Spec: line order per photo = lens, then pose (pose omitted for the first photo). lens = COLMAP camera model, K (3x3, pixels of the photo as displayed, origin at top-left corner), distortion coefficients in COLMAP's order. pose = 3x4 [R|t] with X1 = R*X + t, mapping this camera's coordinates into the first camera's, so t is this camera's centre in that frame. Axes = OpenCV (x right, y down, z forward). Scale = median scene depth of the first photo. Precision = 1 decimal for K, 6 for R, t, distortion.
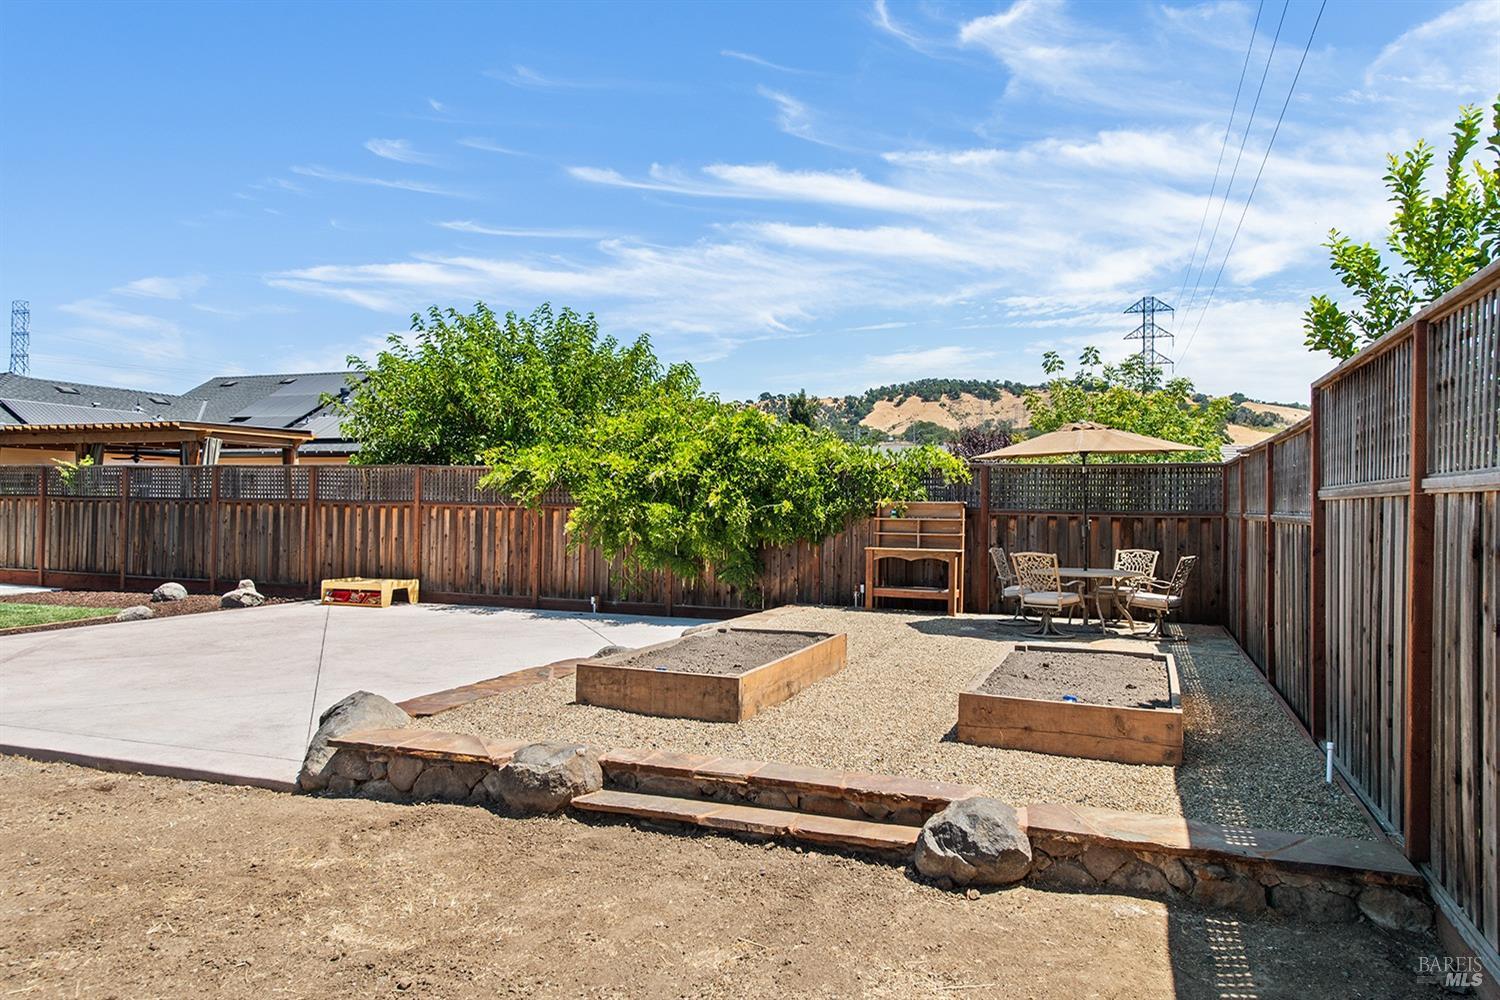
lens RADIAL K [[993.2, 0, 746.3], [0, 993.2, 480.1], [0, 0, 1]] dist [0.021465, -0.010312]
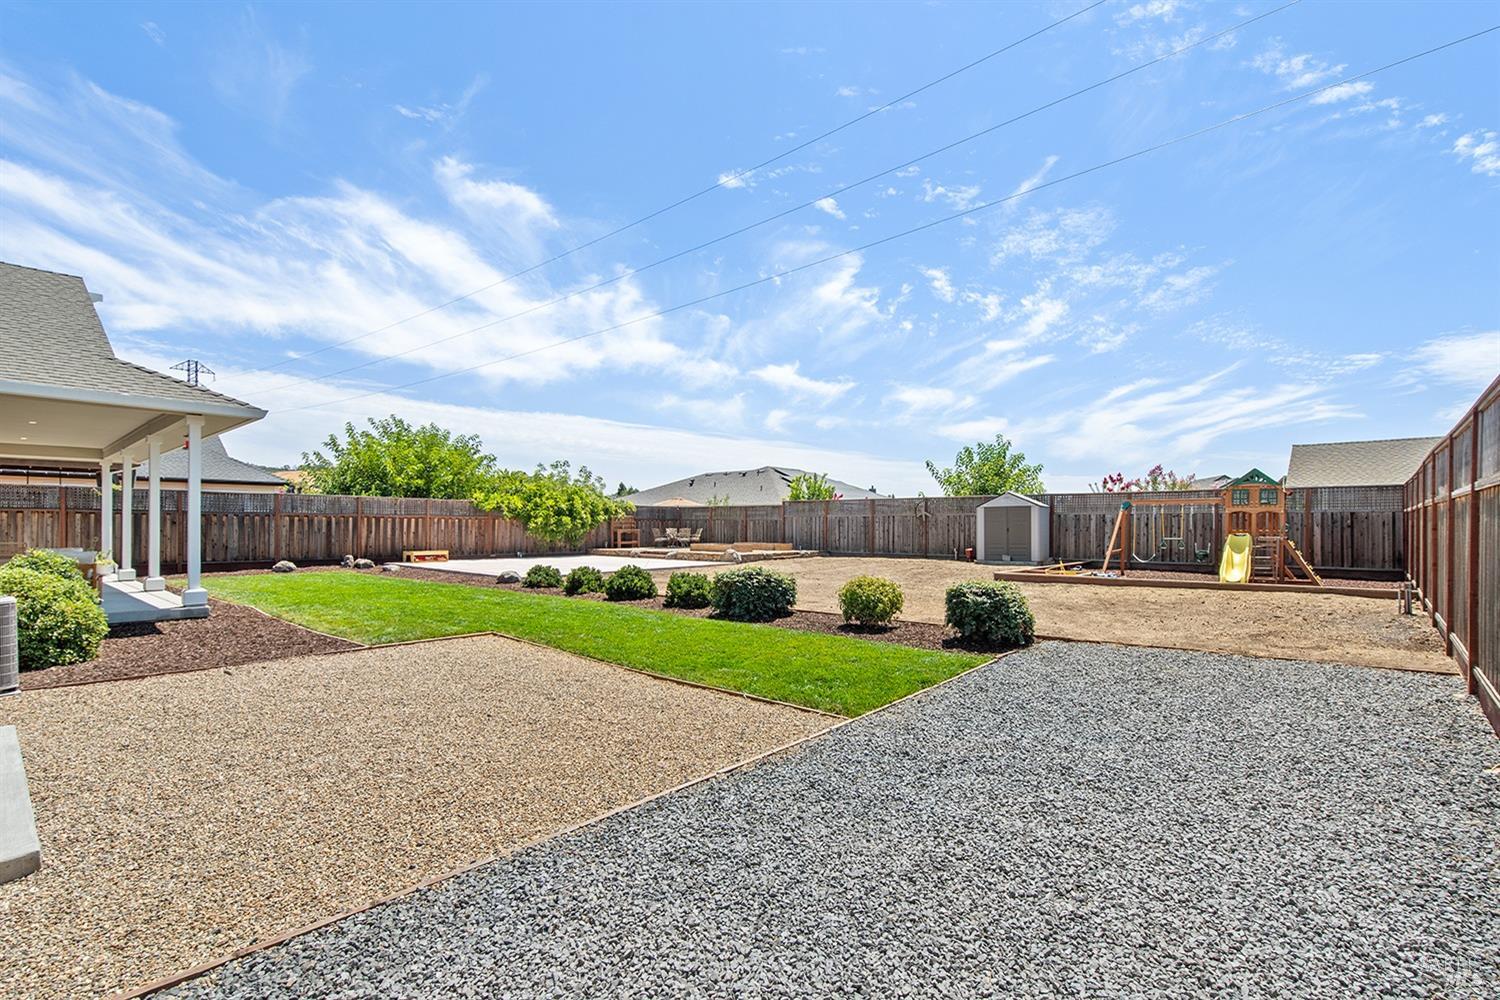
lens RADIAL K [[699.2, 0, 753.4], [0, 699.2, 528.1], [0, 0, 1]] dist [-0.000123, 0.000417]
pose [[0.339937, -0.013667, 0.940349, -1.352640], [-0.027059, 0.999338, 0.024306, -0.007144], [-0.940059, -0.033708, 0.339342, -0.186715]]
